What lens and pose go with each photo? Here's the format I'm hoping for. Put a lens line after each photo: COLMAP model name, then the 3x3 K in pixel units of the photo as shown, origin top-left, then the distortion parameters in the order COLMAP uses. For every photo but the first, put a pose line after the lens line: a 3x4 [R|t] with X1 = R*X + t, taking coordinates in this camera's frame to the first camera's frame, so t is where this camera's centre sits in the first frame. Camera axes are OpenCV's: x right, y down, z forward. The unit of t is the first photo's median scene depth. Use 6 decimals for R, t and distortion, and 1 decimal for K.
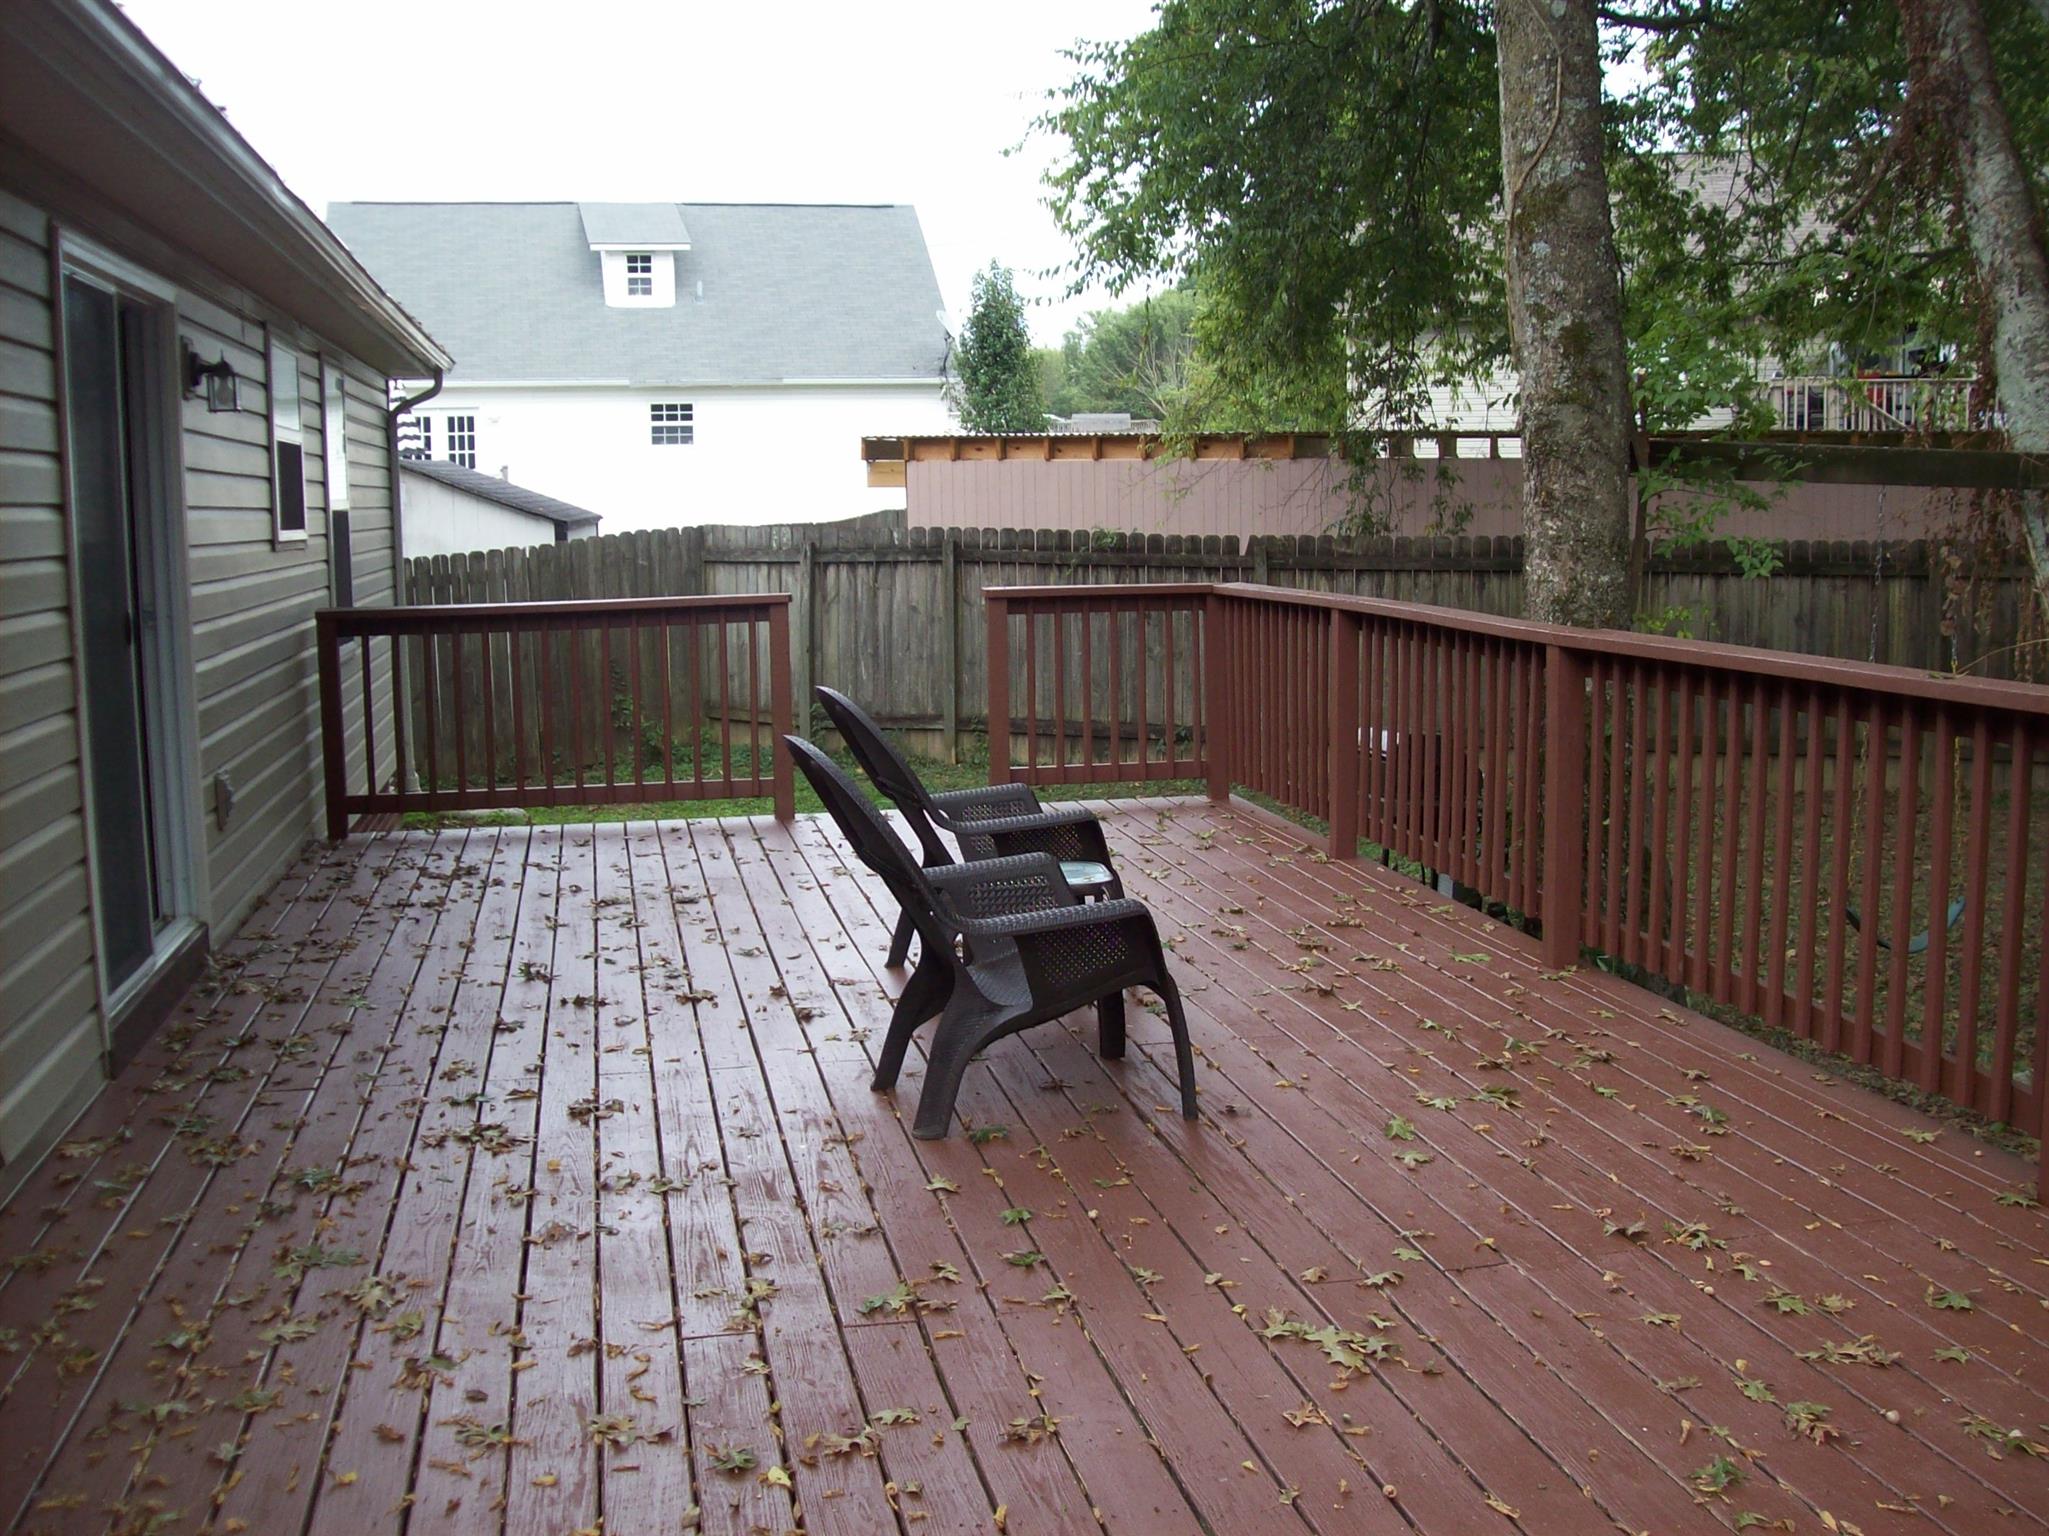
lens RADIAL K [[2166.5, 0, 1030.0], [0, 2166.5, 770.8], [0, 0, 1]] dist [-0.185456, 0.137940]
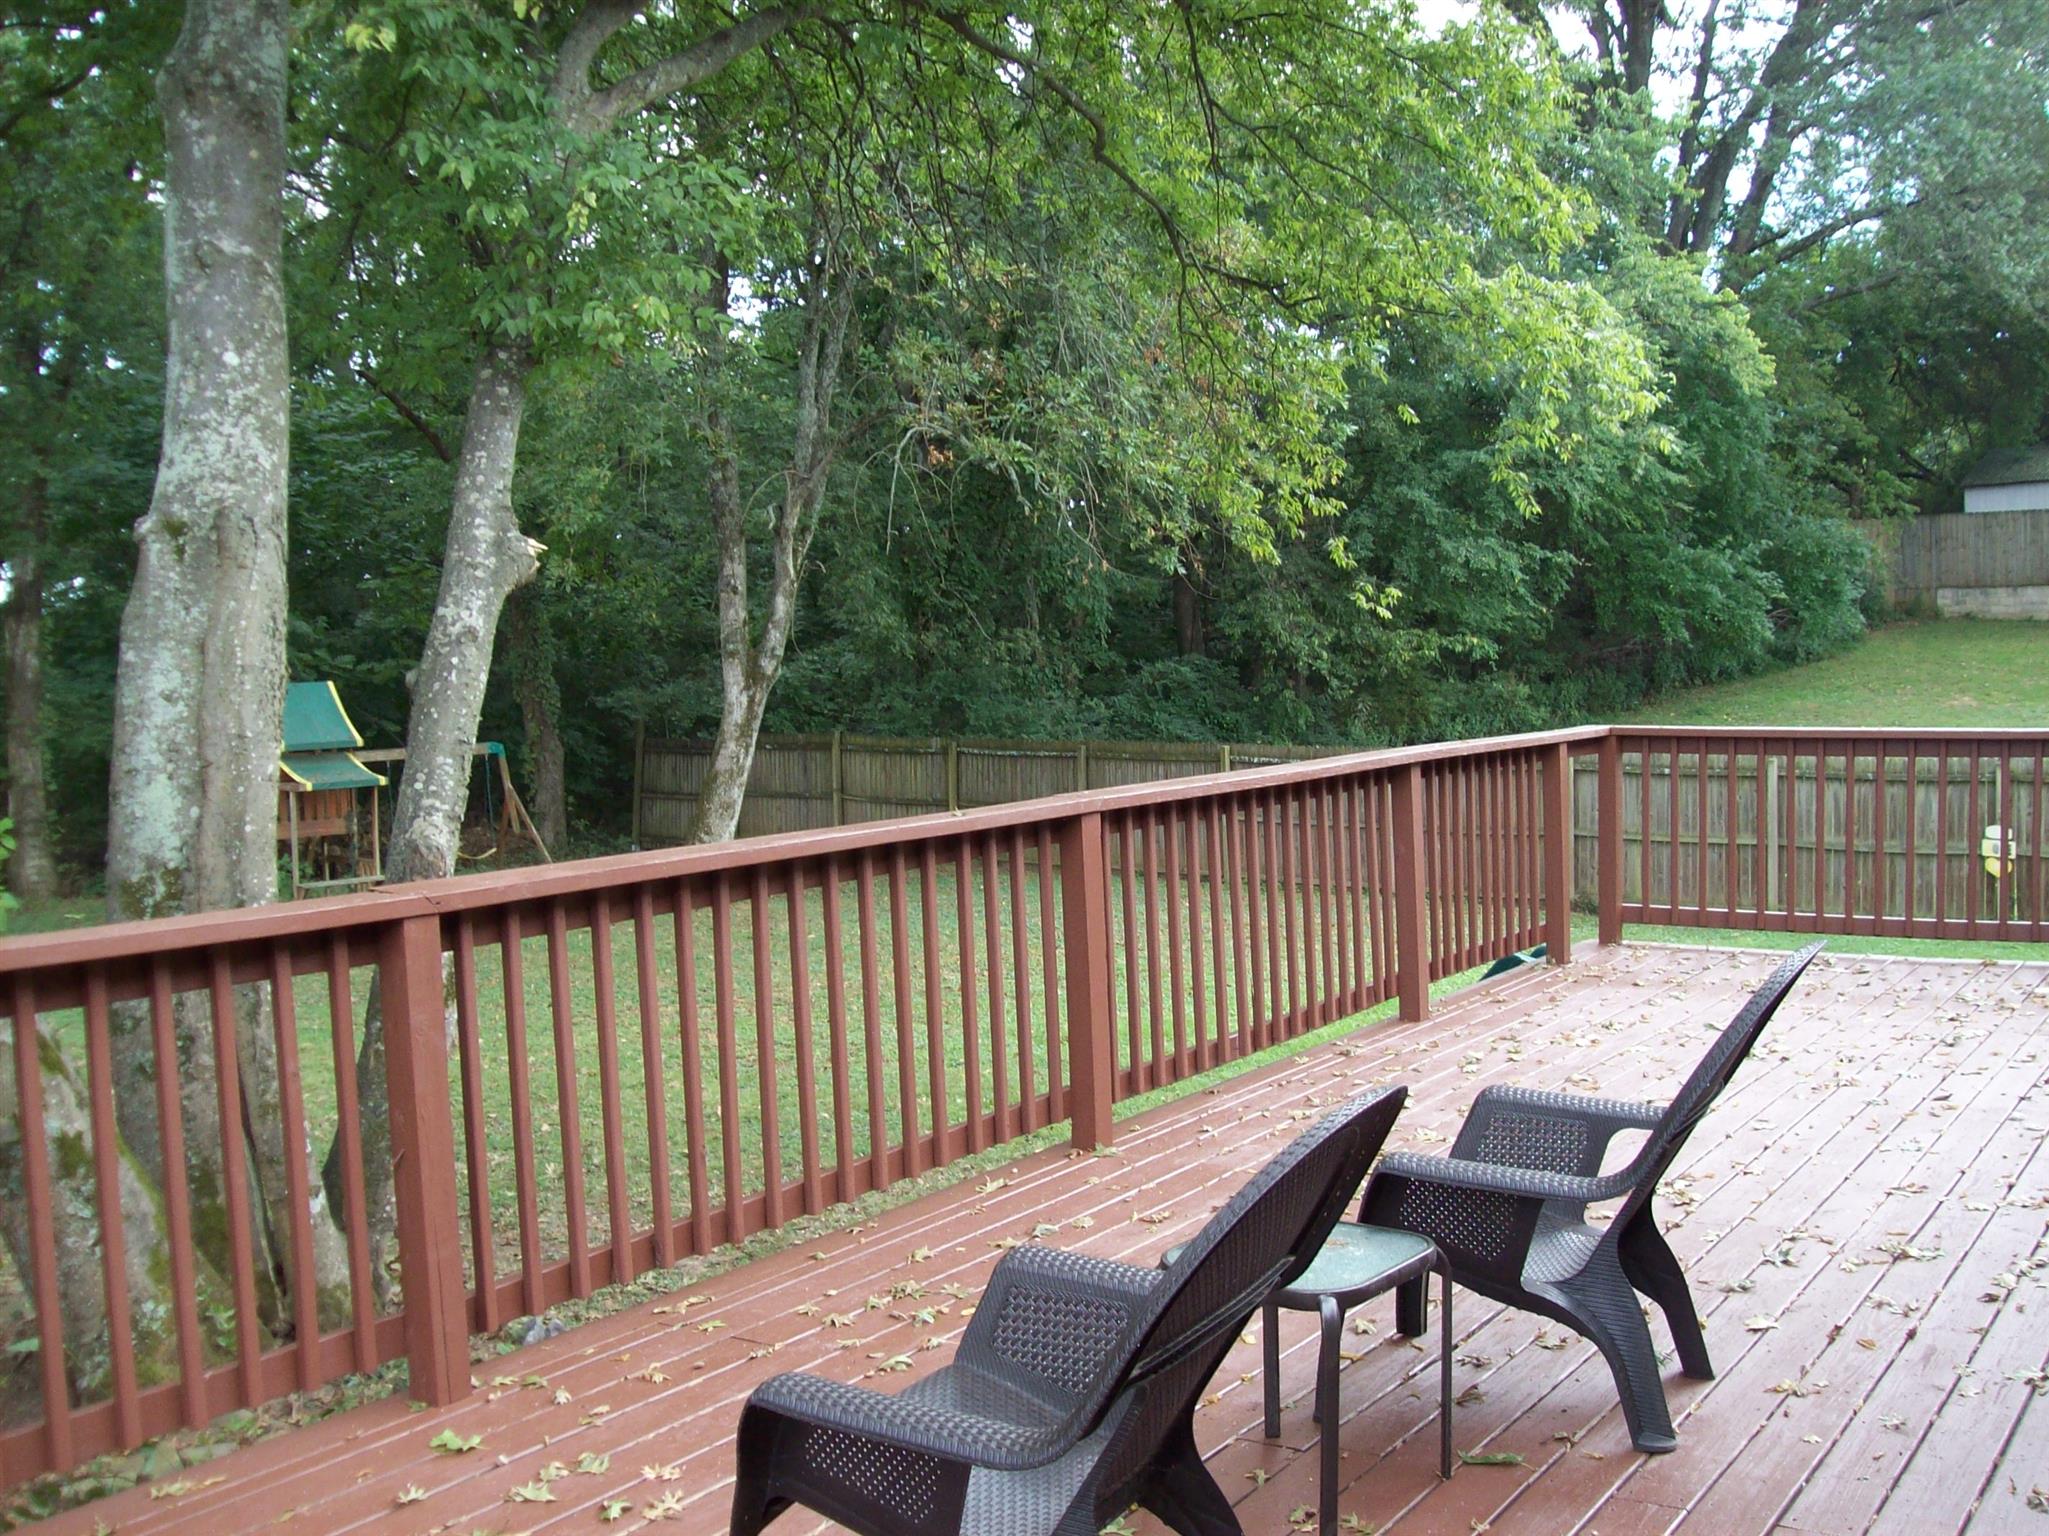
lens RADIAL K [[2166.5, 0, 1030.0], [0, 2166.5, 770.8], [0, 0, 1]] dist [-0.185456, 0.137940]
pose [[-0.707029, -0.005408, 0.707164, -0.448852], [0.126178, 0.982960, 0.133672, -0.215507], [-0.695837, 0.183739, -0.694299, 1.703353]]
